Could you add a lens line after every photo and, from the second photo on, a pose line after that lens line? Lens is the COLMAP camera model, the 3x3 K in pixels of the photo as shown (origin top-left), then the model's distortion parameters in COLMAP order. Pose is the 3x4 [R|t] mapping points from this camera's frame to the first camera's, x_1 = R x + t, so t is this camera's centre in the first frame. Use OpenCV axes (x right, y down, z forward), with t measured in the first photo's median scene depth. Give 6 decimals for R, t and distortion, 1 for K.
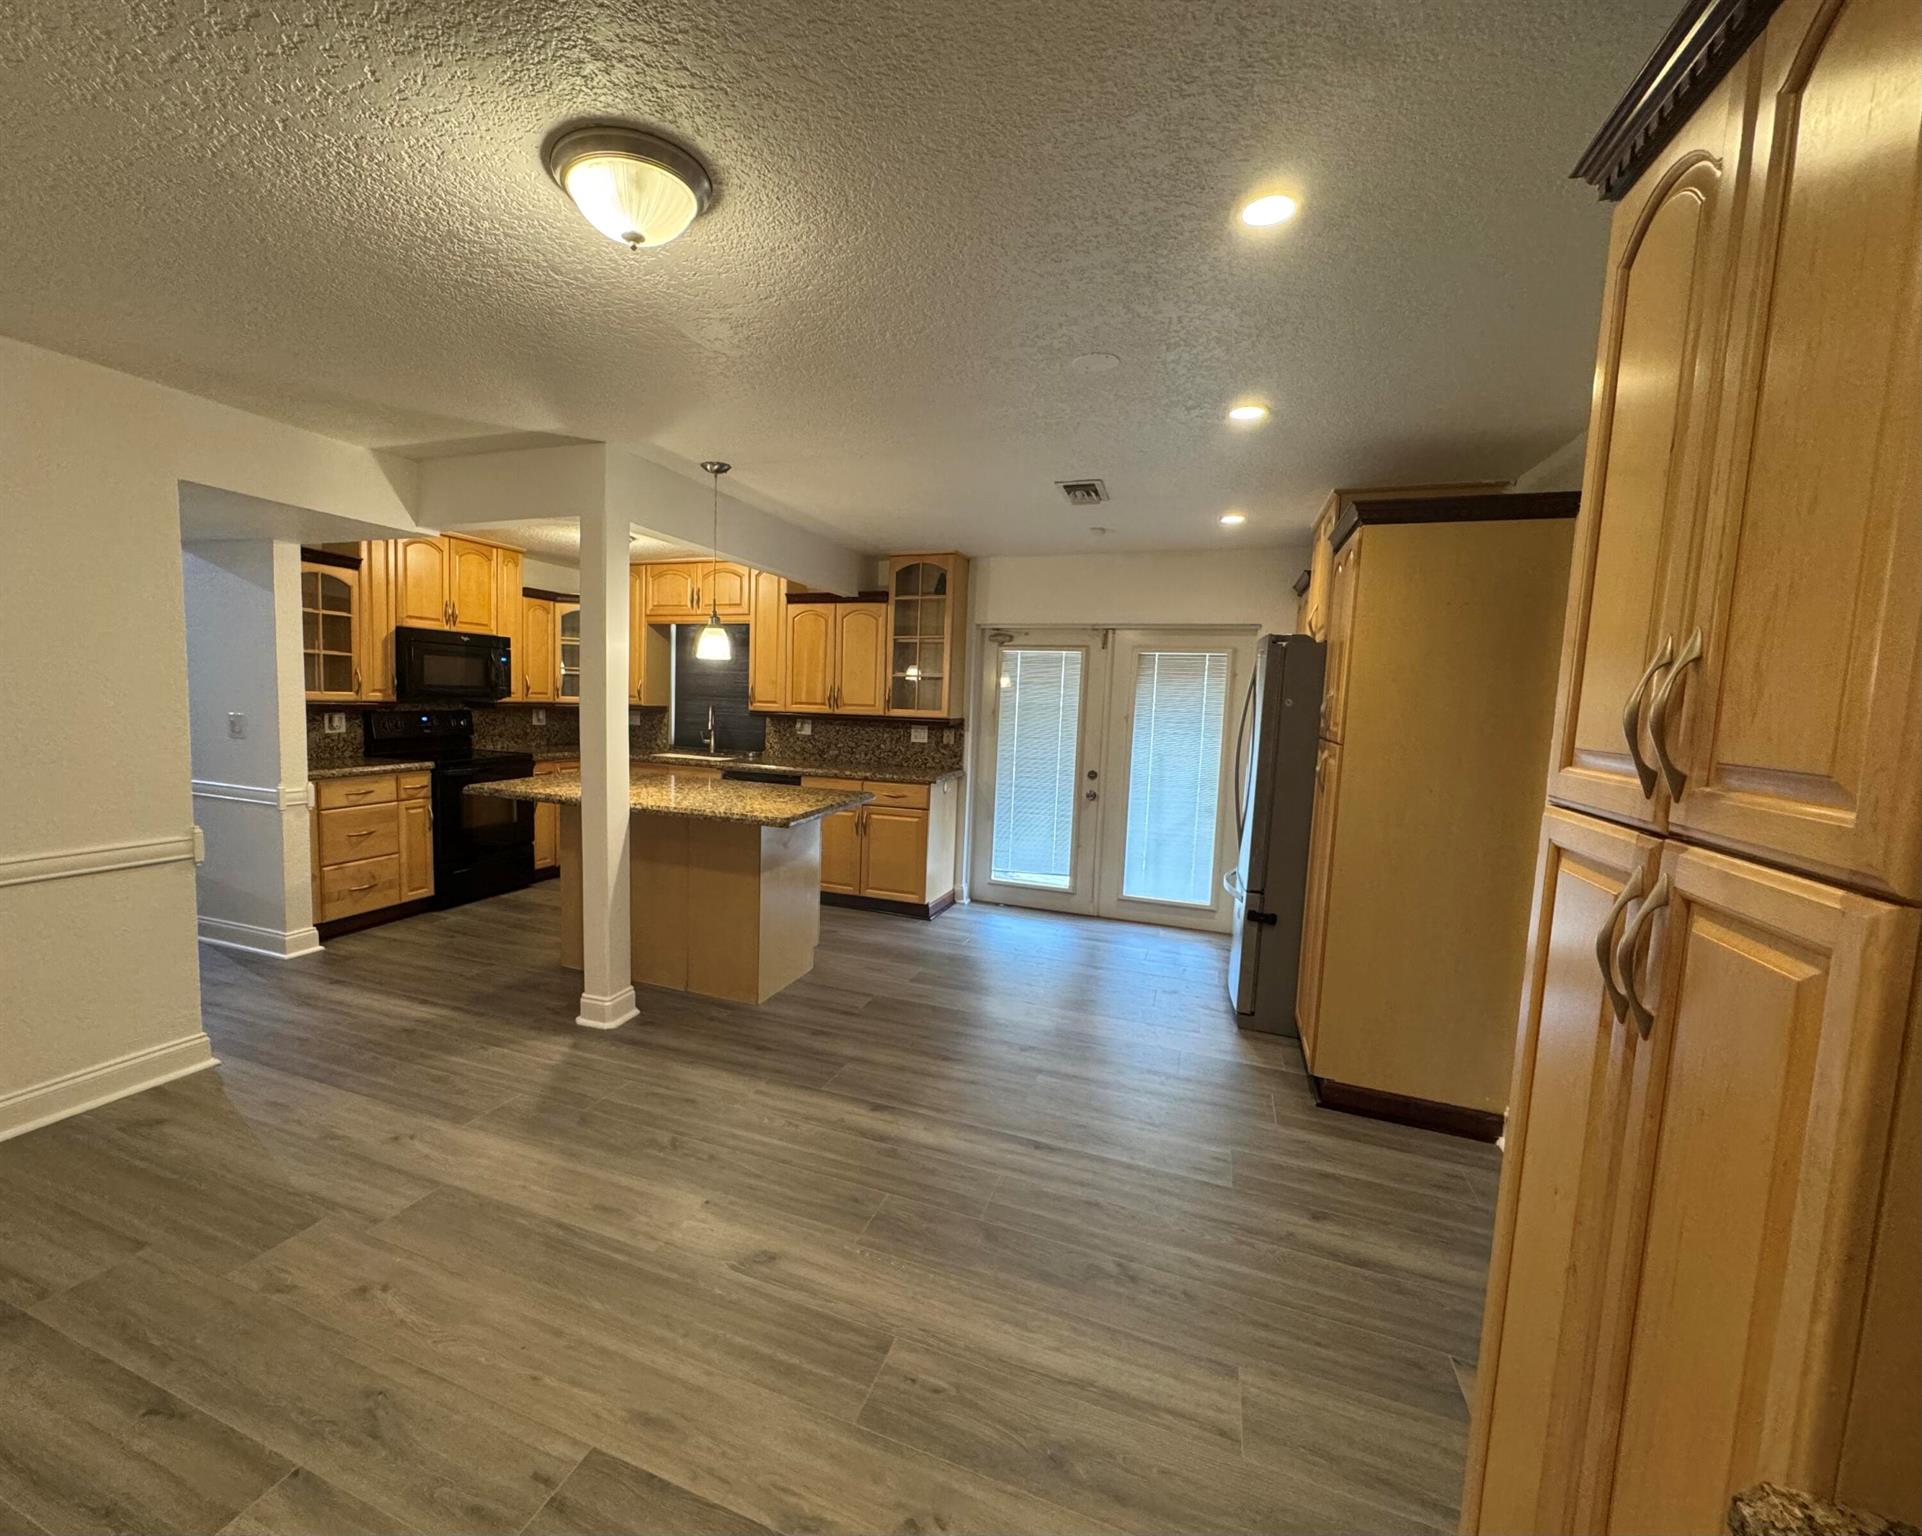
lens RADIAL K [[815.6, 0, 875.7], [0, 815.6, 770.8], [0, 0, 1]] dist [0.000865, -0.000076]
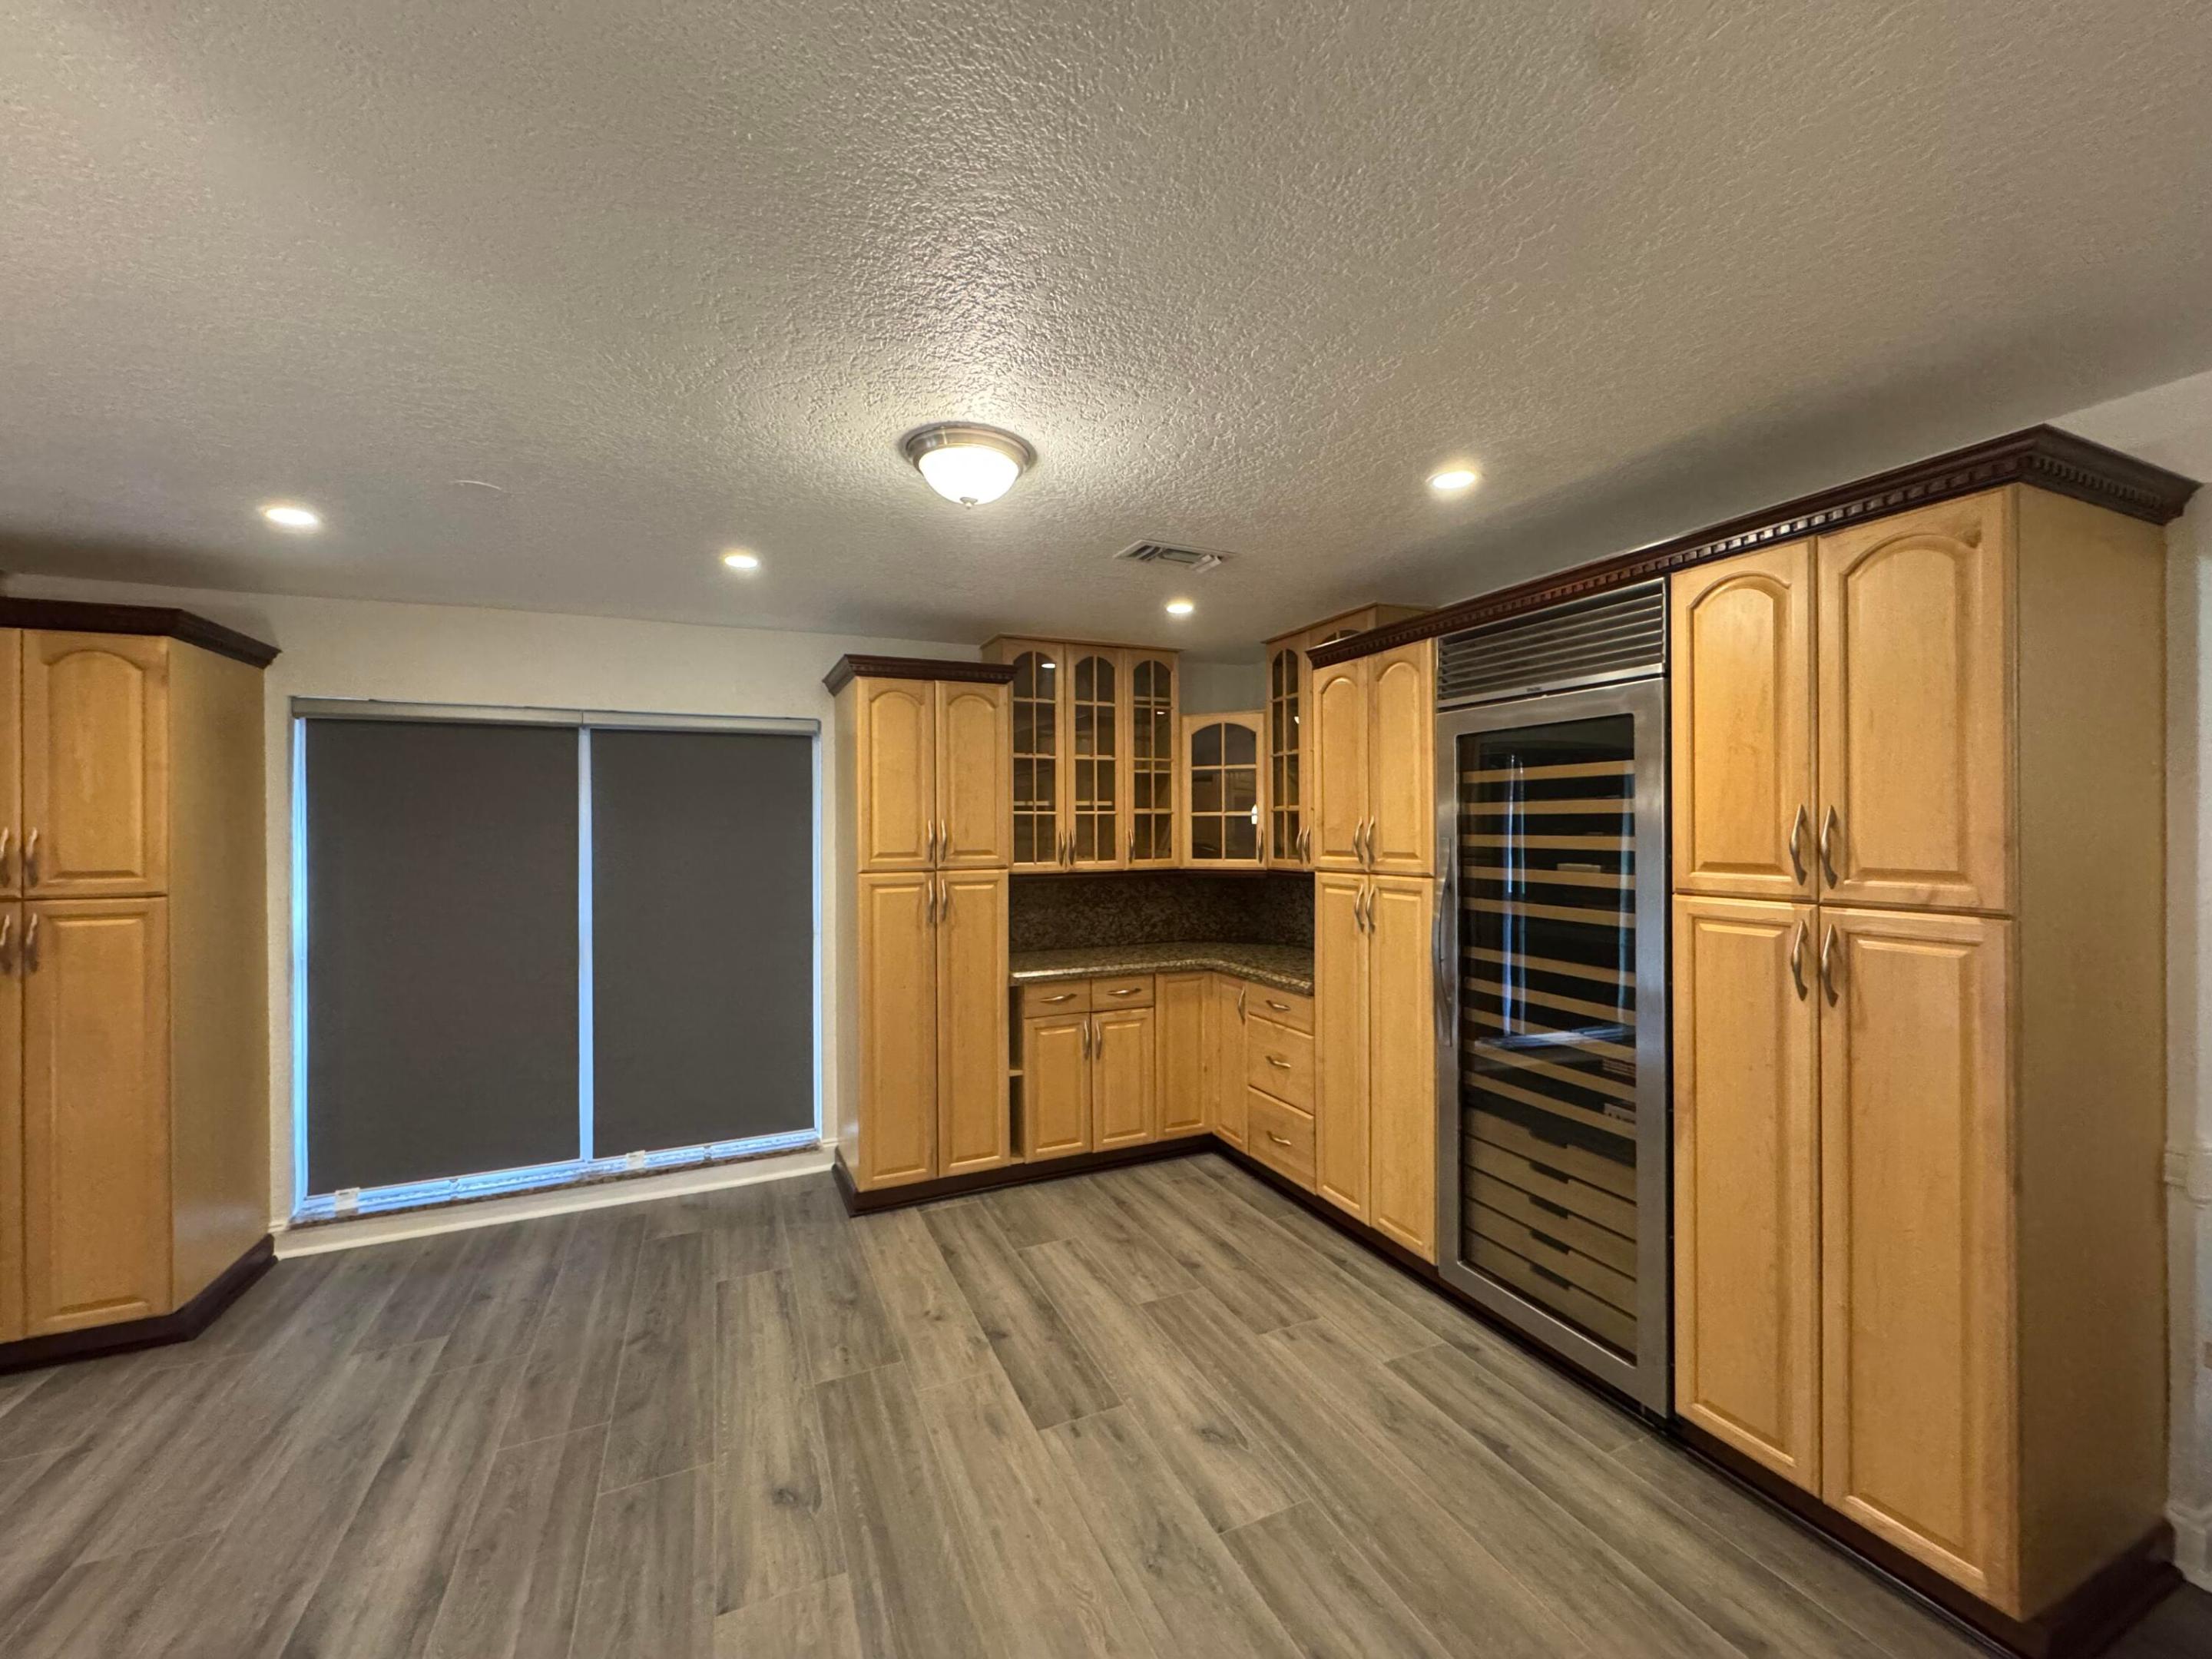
lens RADIAL K [[879.7, 0, 1106.9], [0, 879.7, 824.5], [0, 0, 1]] dist [-0.000076, -0.000398]
pose [[-0.719511, -0.032025, 0.693742, -0.489787], [0.046984, 0.994403, 0.094634, -0.097236], [-0.692890, 0.100685, -0.713979, 0.651710]]
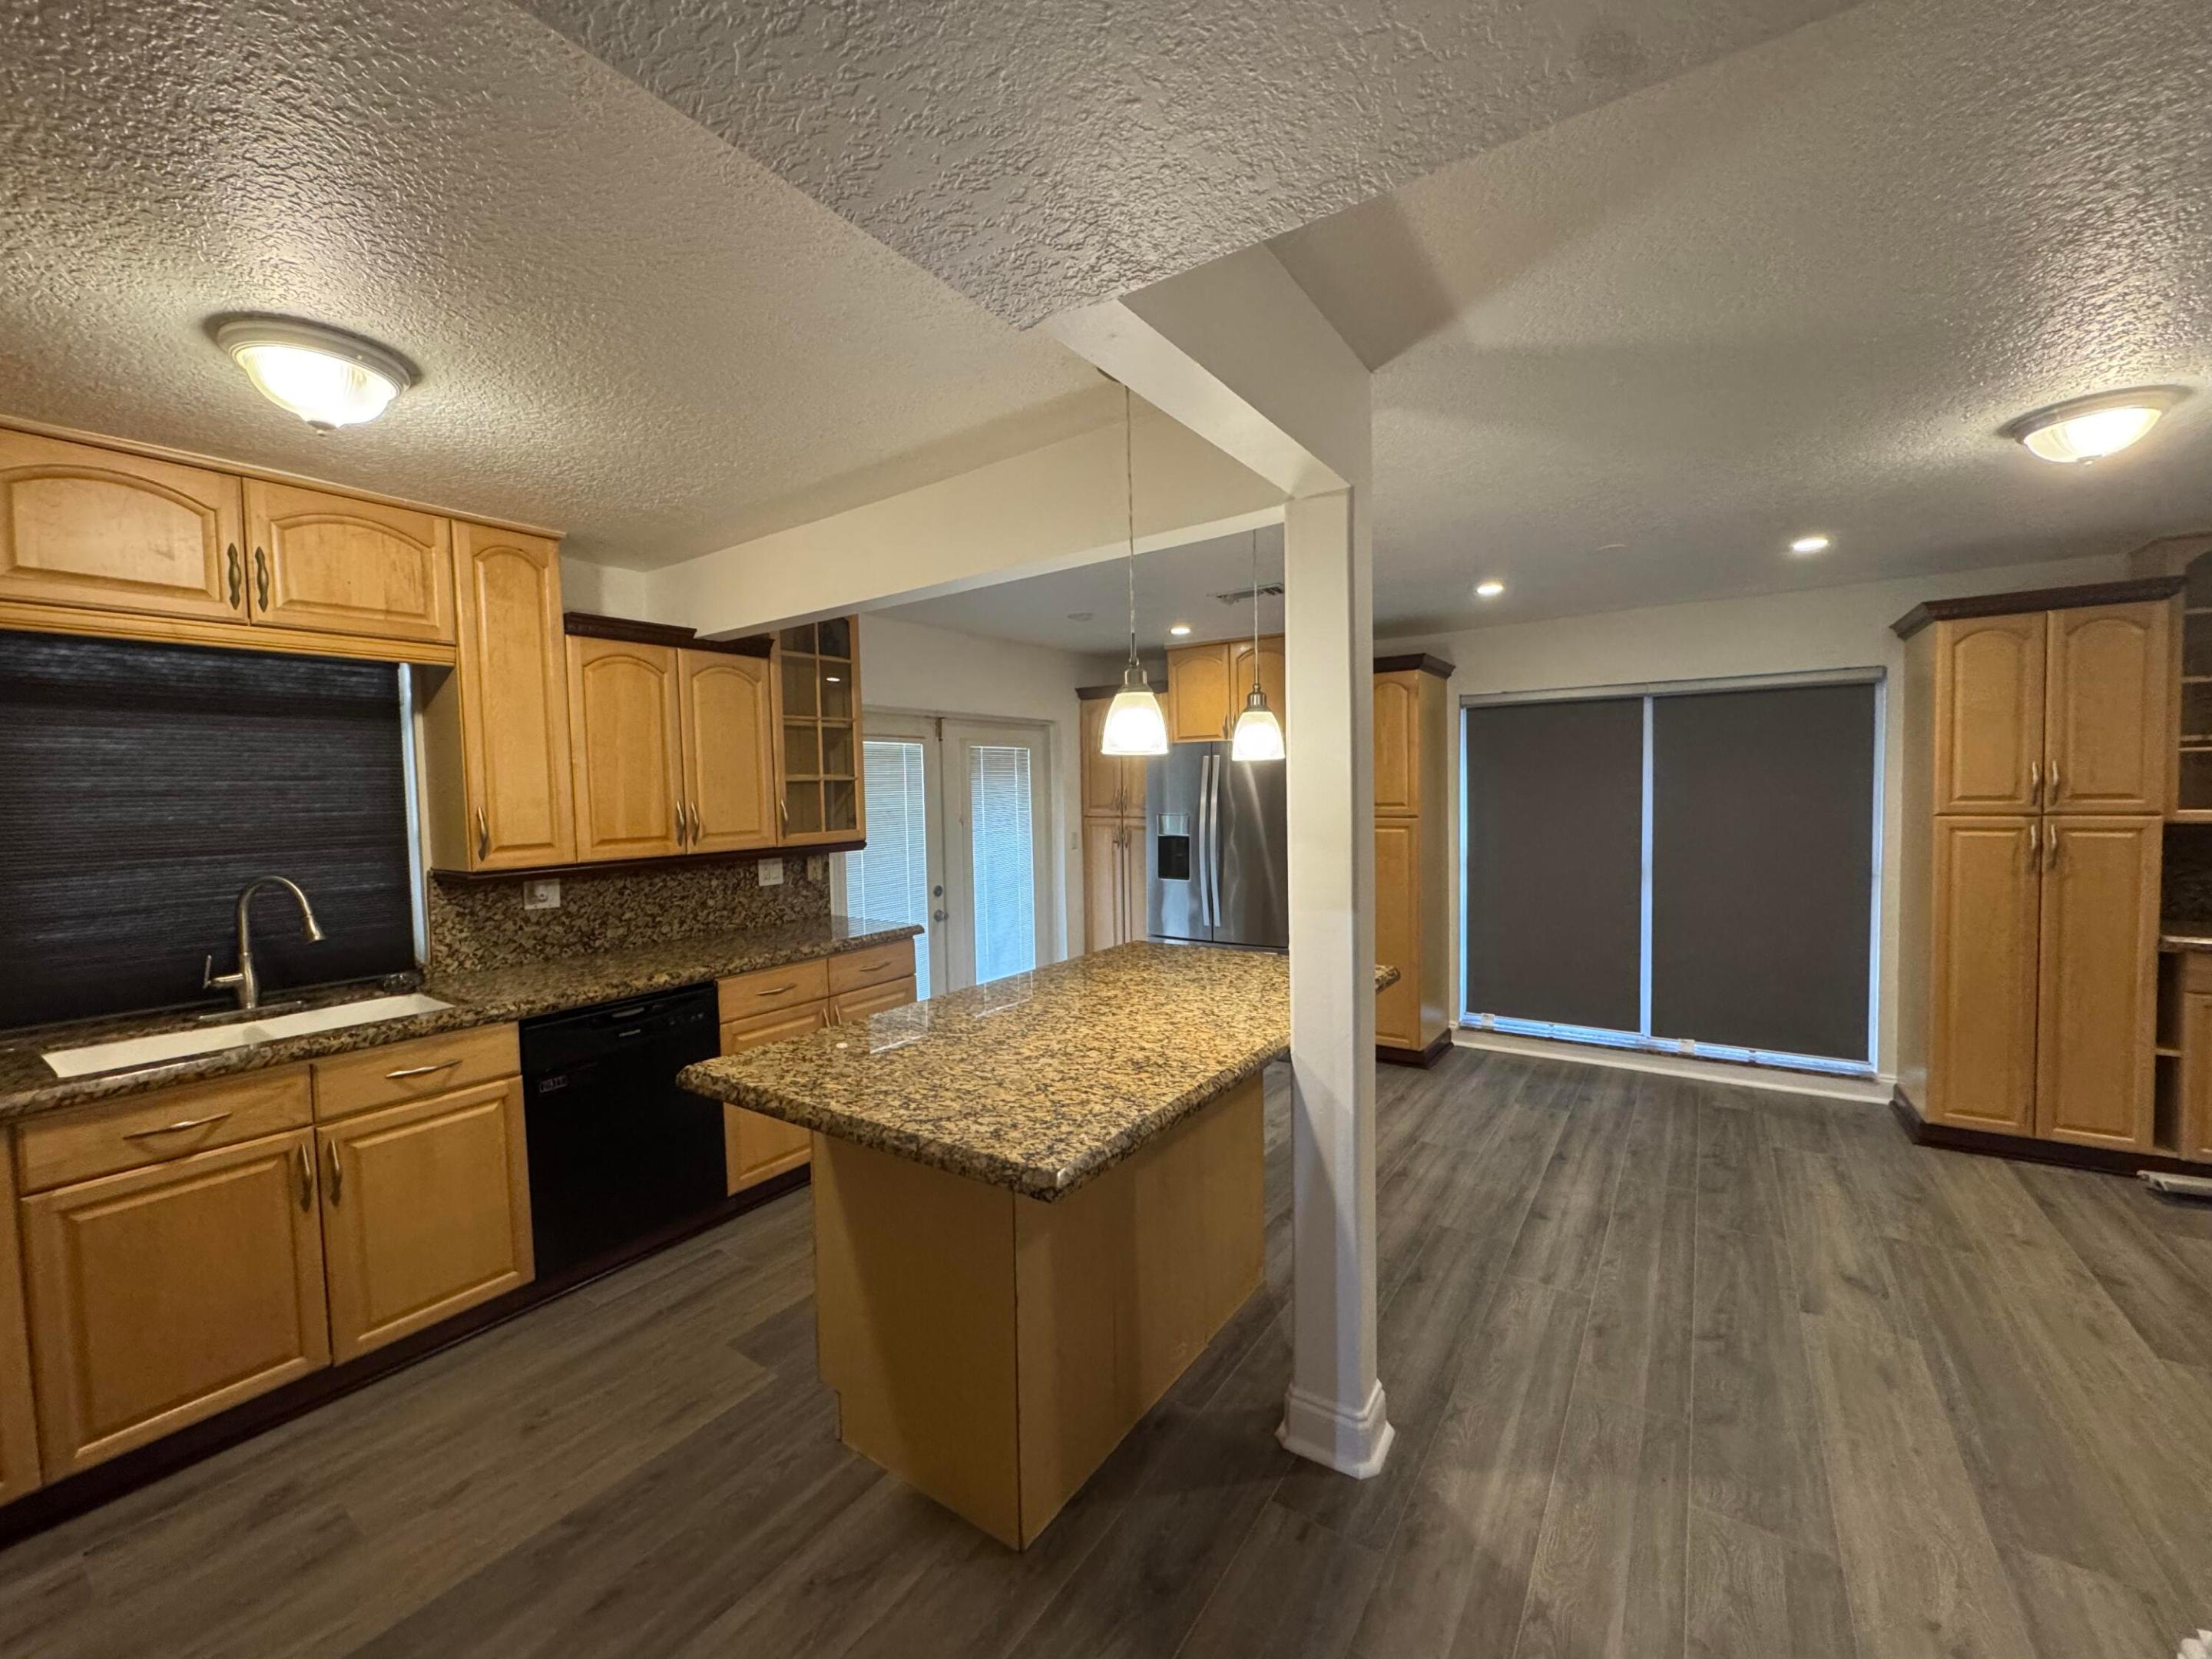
lens RADIAL K [[879.7, 0, 1106.9], [0, 879.7, 824.5], [0, 0, 1]] dist [-0.000076, -0.000398]
pose [[0.212790, -0.079074, 0.973893, -0.728356], [0.120013, 0.991288, 0.054264, -0.116006], [-0.969700, 0.105333, 0.220426, 0.803899]]
